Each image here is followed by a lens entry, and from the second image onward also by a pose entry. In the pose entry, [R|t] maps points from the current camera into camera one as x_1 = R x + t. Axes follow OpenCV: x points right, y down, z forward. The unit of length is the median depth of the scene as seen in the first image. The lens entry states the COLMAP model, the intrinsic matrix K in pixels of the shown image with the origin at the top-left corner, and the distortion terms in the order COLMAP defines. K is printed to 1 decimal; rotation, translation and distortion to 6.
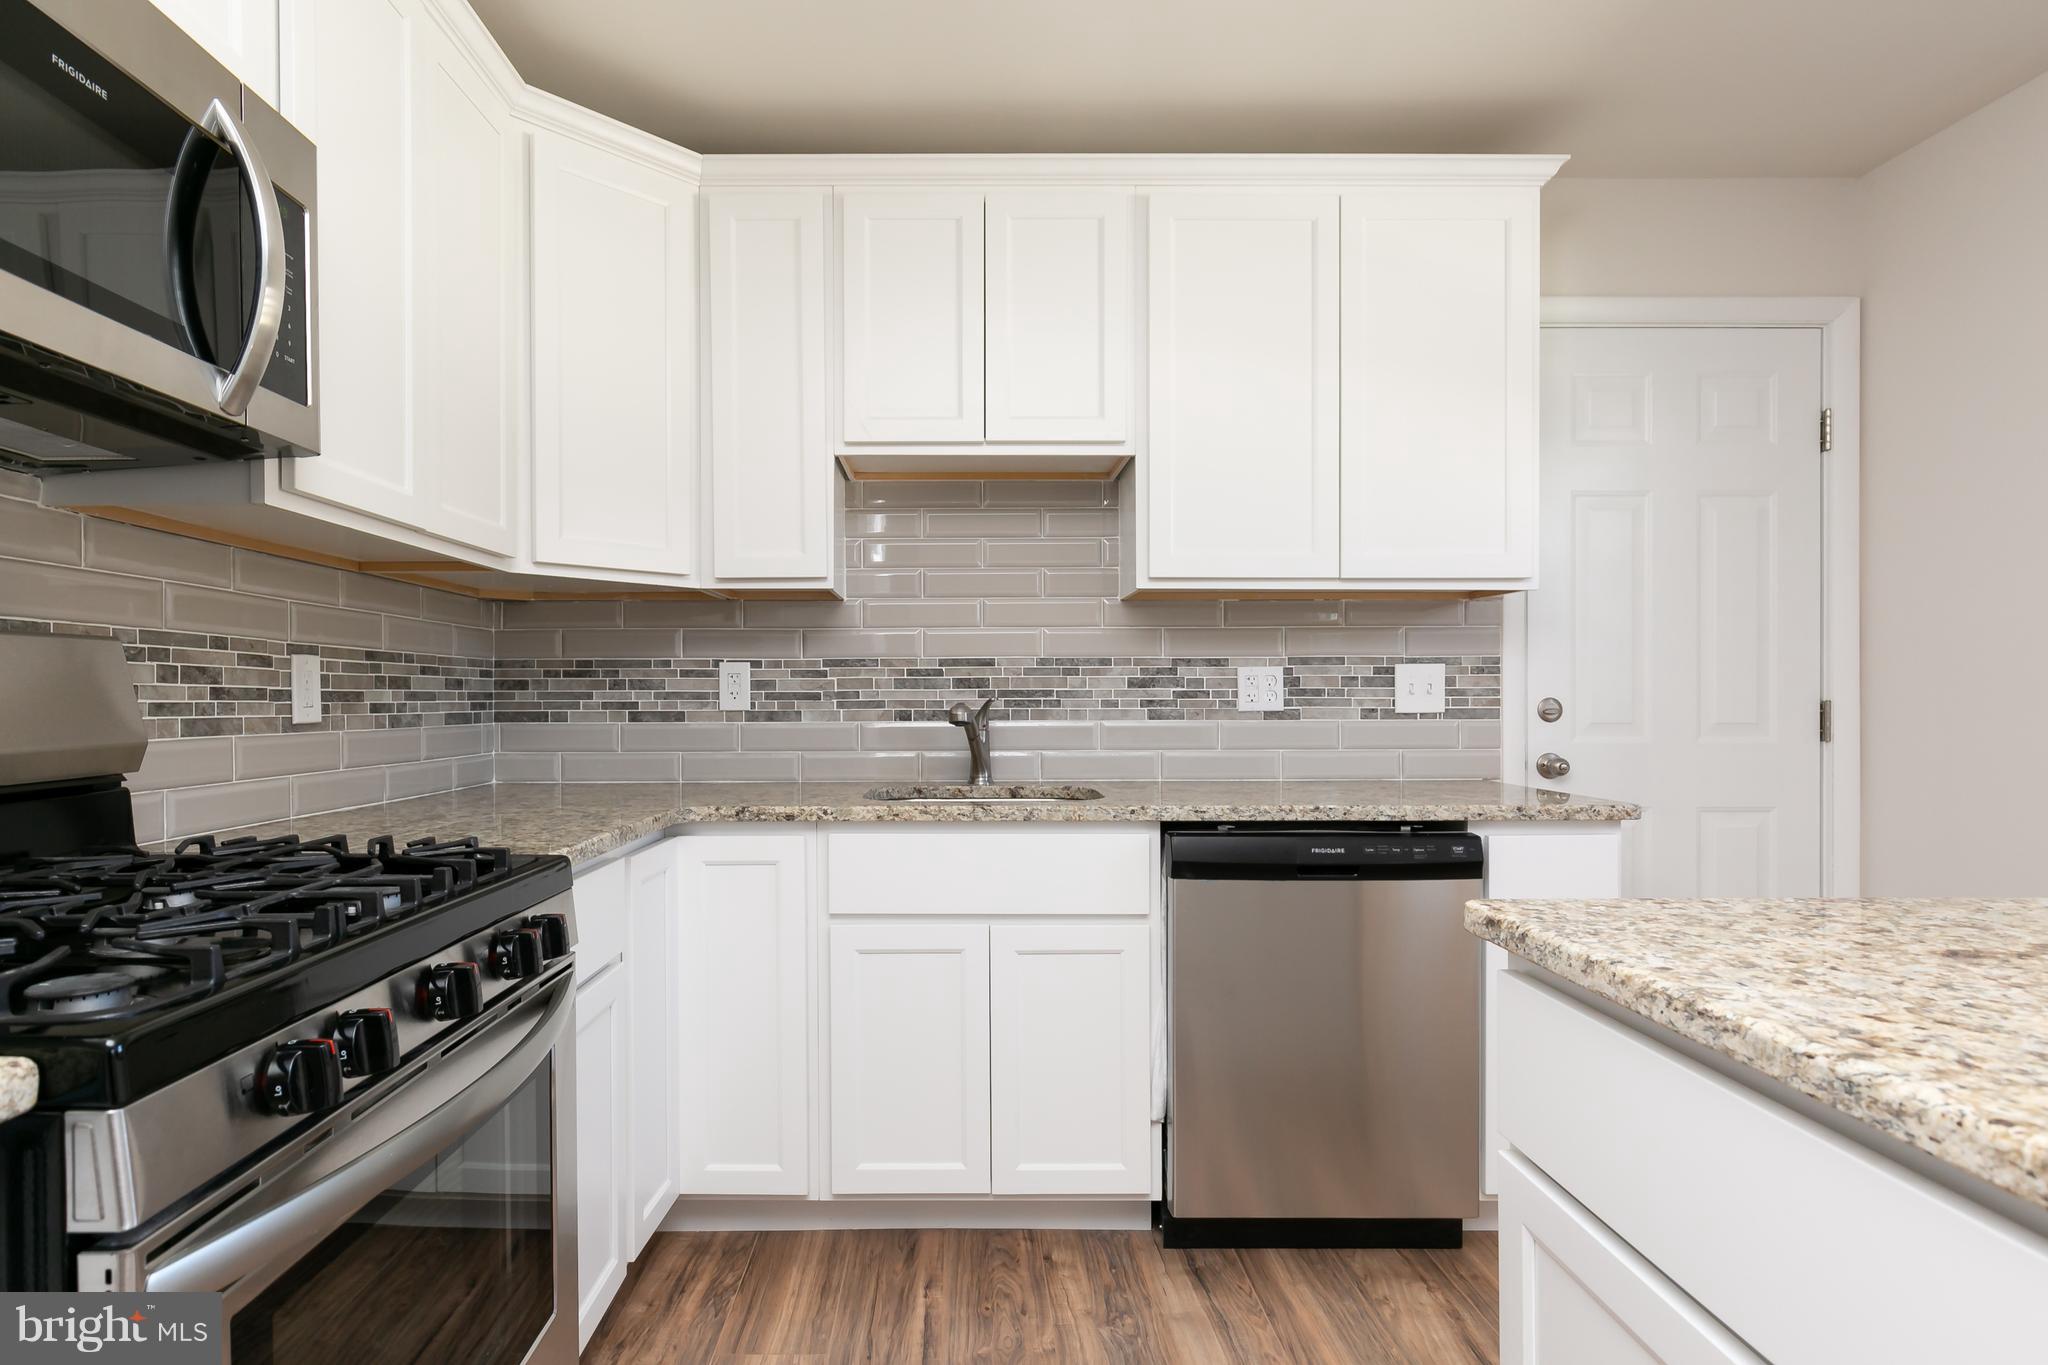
lens RADIAL K [[1085.5, 0, 953.2], [0, 1085.5, 702.6], [0, 0, 1]] dist [0.000503, 0.000023]
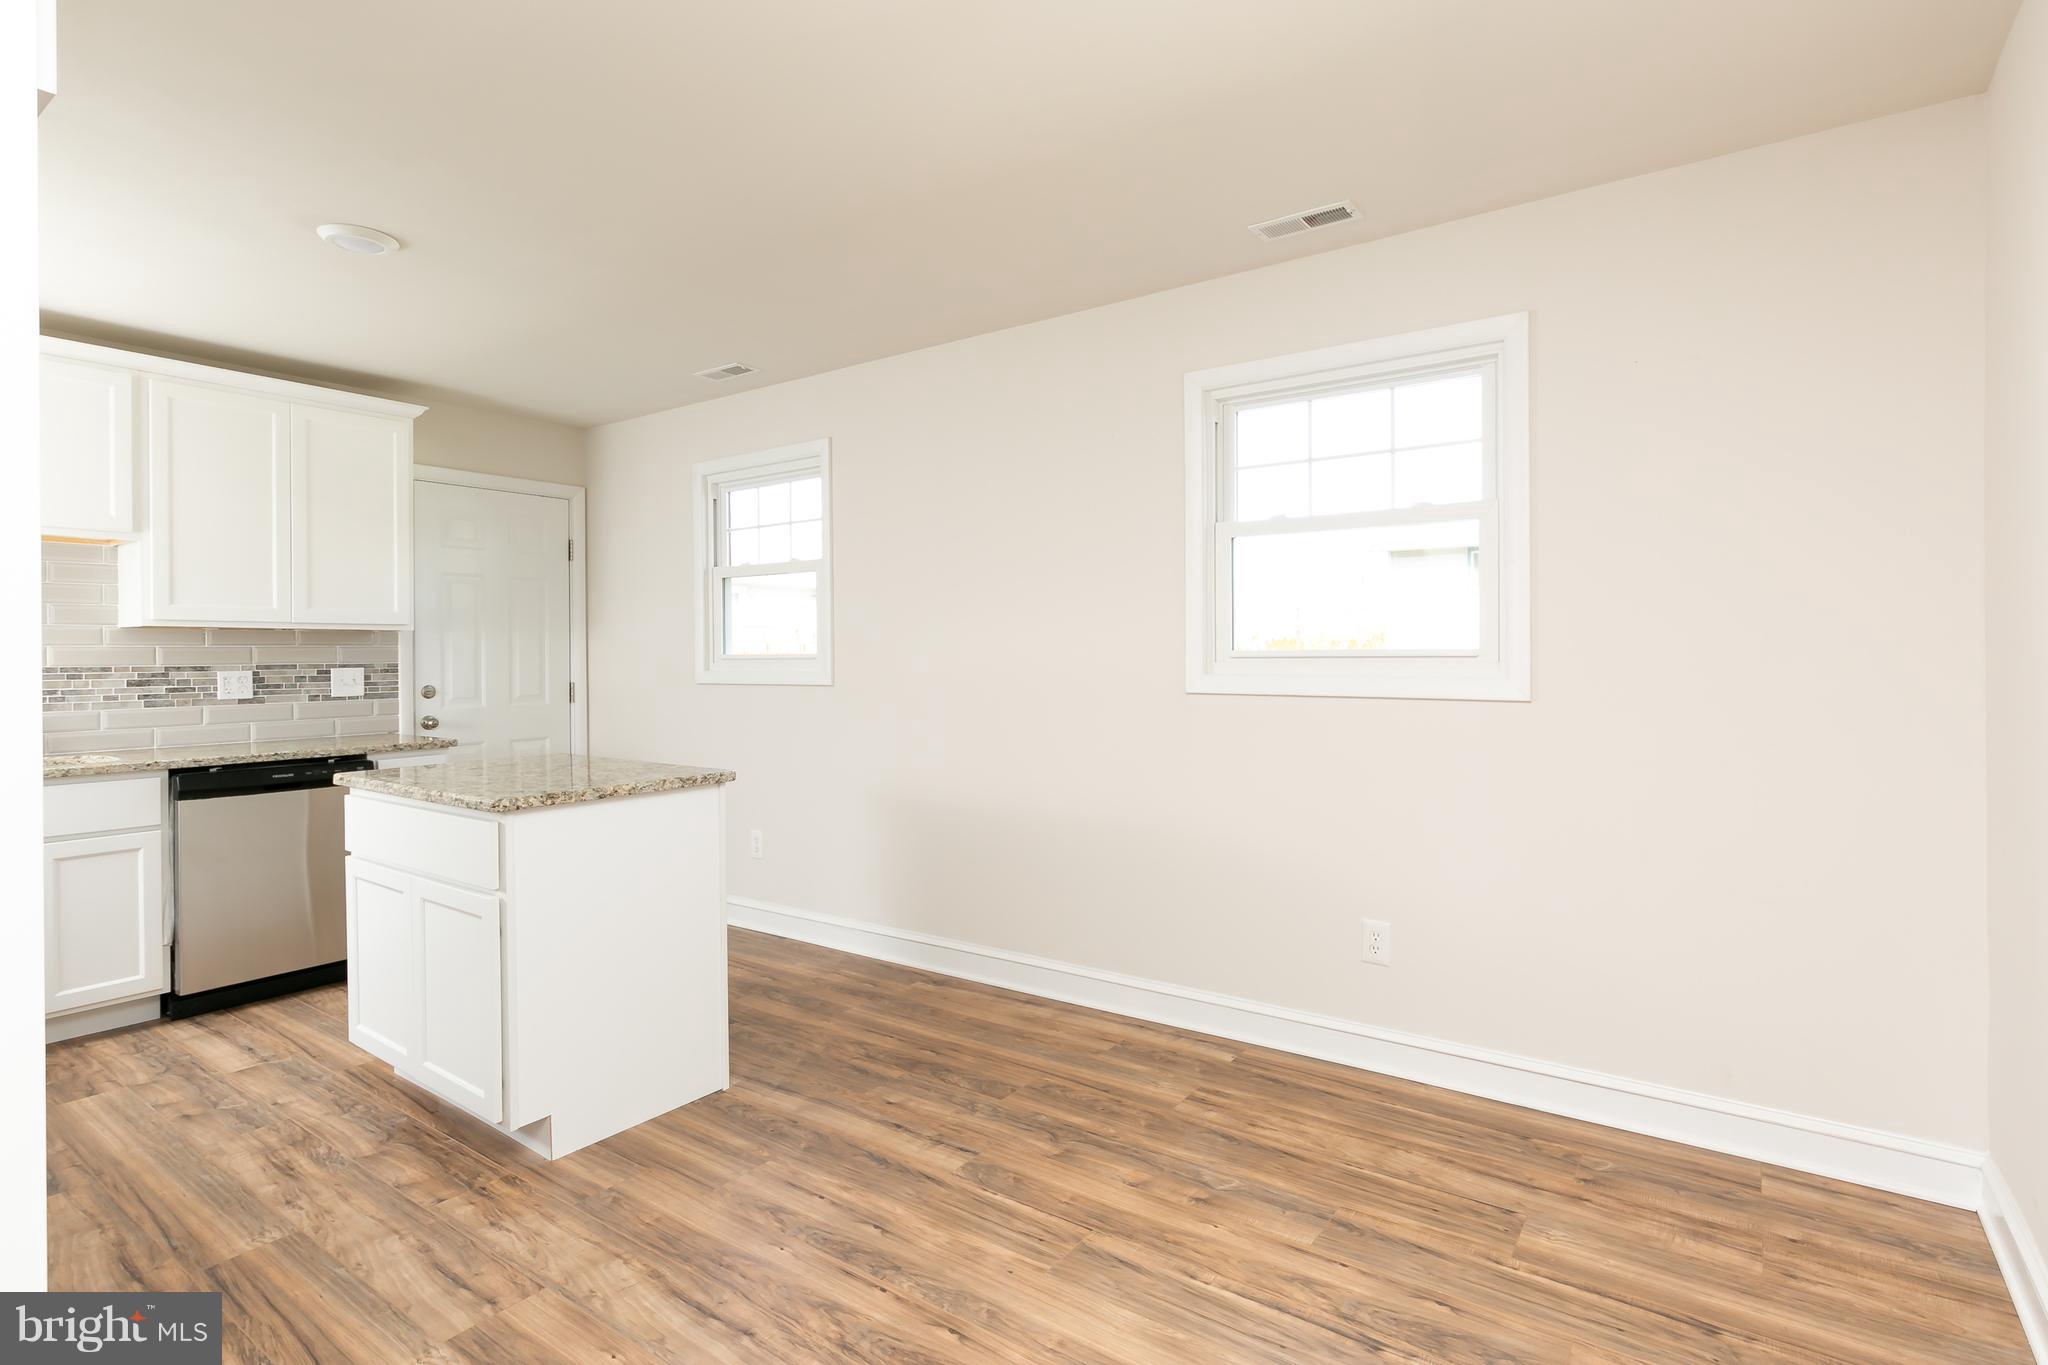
lens RADIAL K [[1015.3, 0, 1022.9], [0, 1015.3, 654.2], [0, 0, 1]] dist [-0.000785, 0.000721]
pose [[0.581698, -0.003667, 0.813396, -0.255068], [0.010342, 0.999942, -0.002887, -0.041715], [-0.813339, 0.010091, 0.581703, -0.803797]]
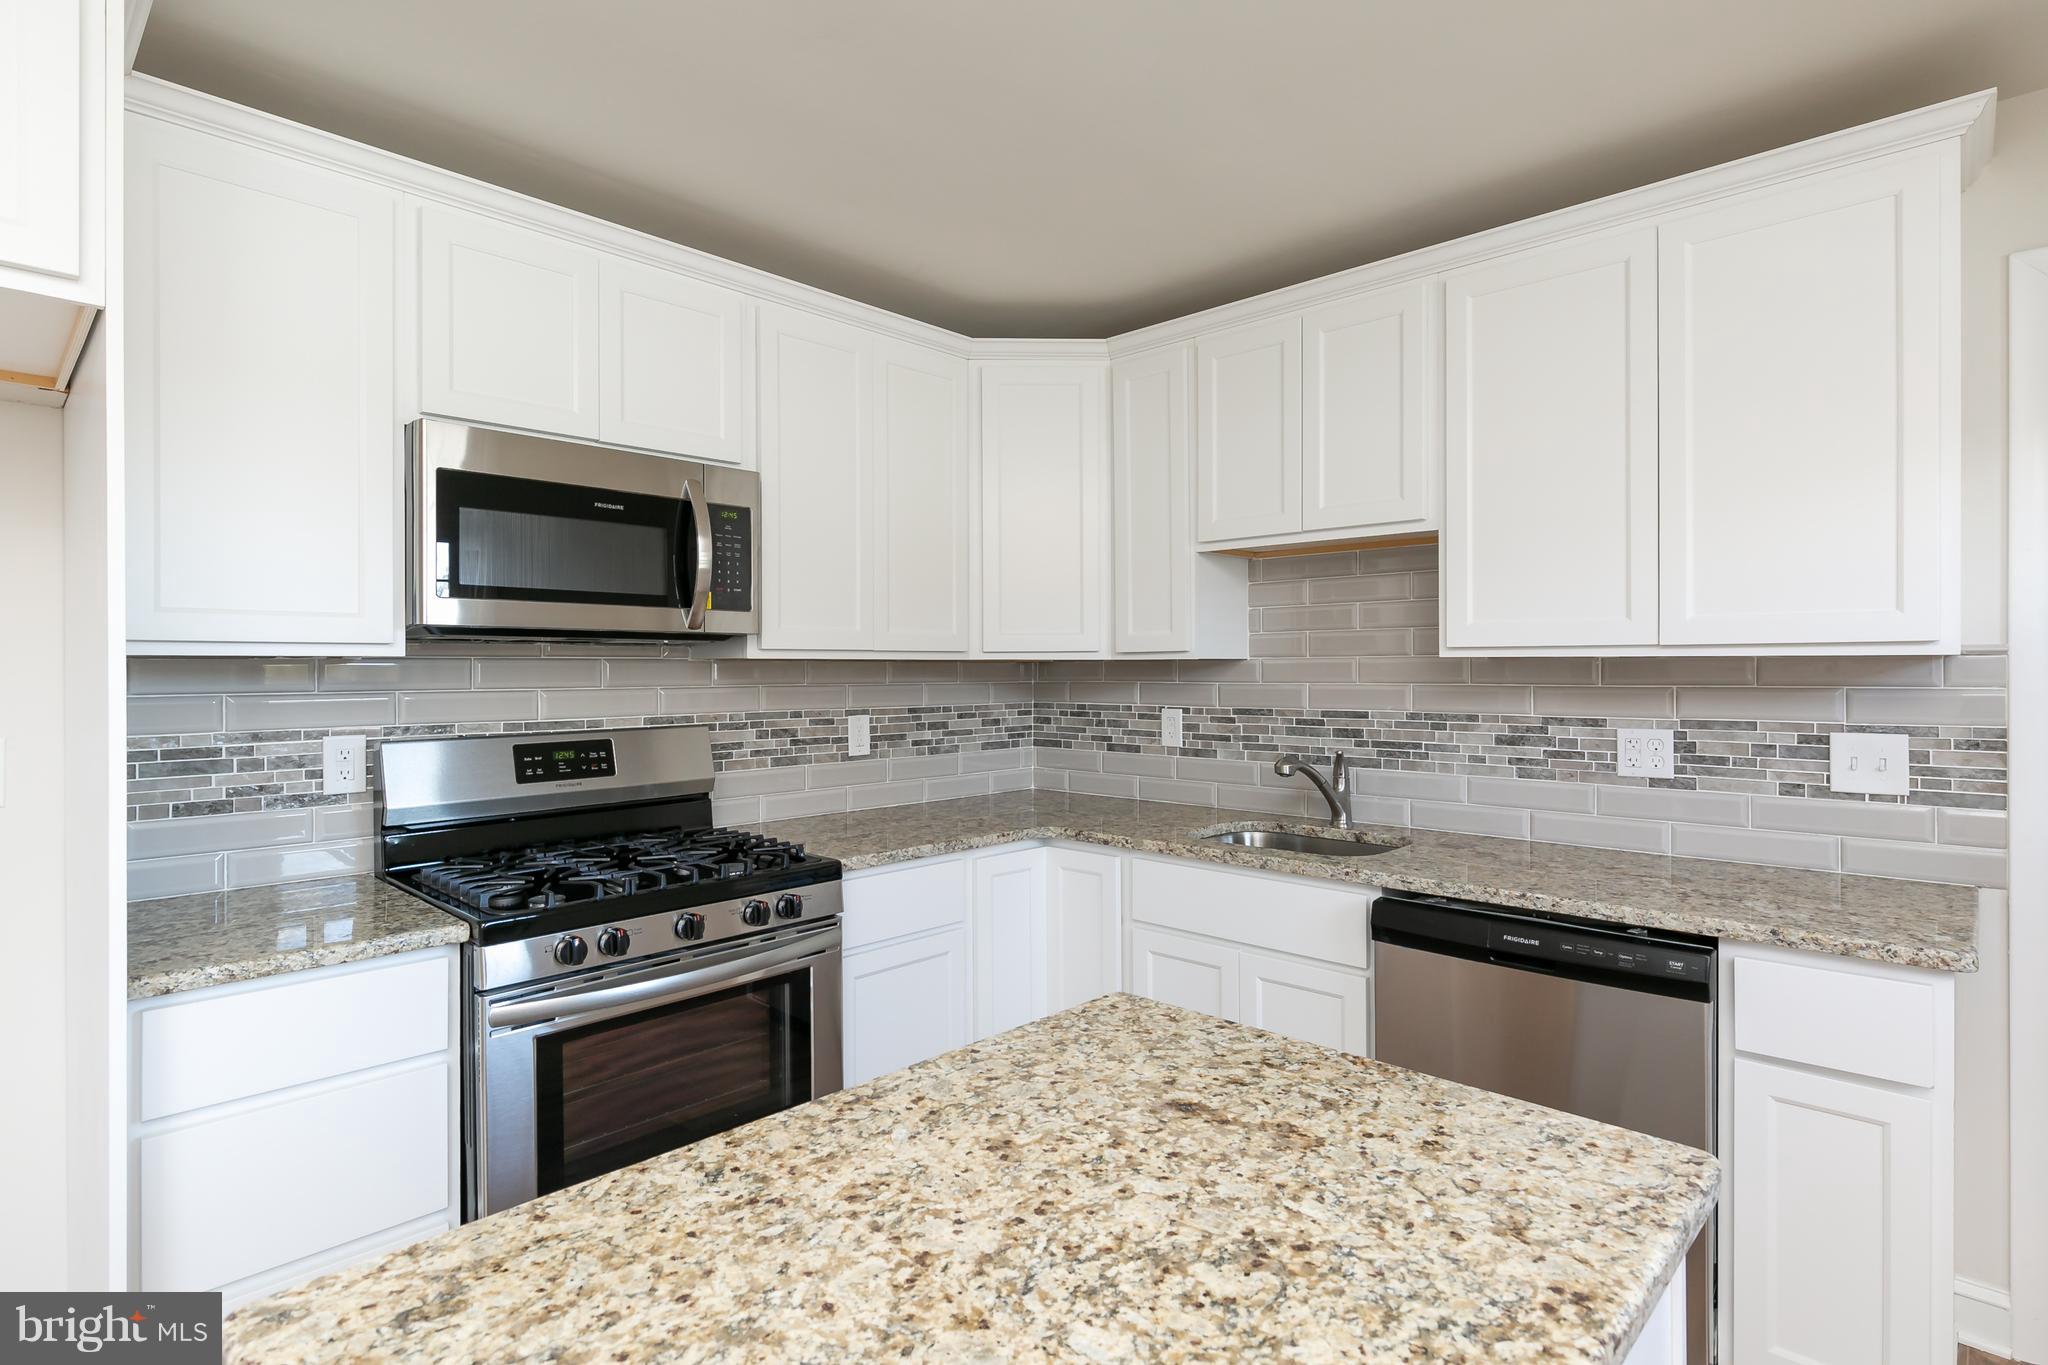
lens RADIAL K [[1020.9, 0, 1017.0], [0, 1020.9, 669.3], [0, 0, 1]] dist [-0.002221, -0.000636]
pose [[0.726021, 0.000386, -0.687673, 0.492523], [-0.000865, 1.000000, -0.000352, -0.083254], [0.687672, 0.000851, 0.726021, 0.005495]]
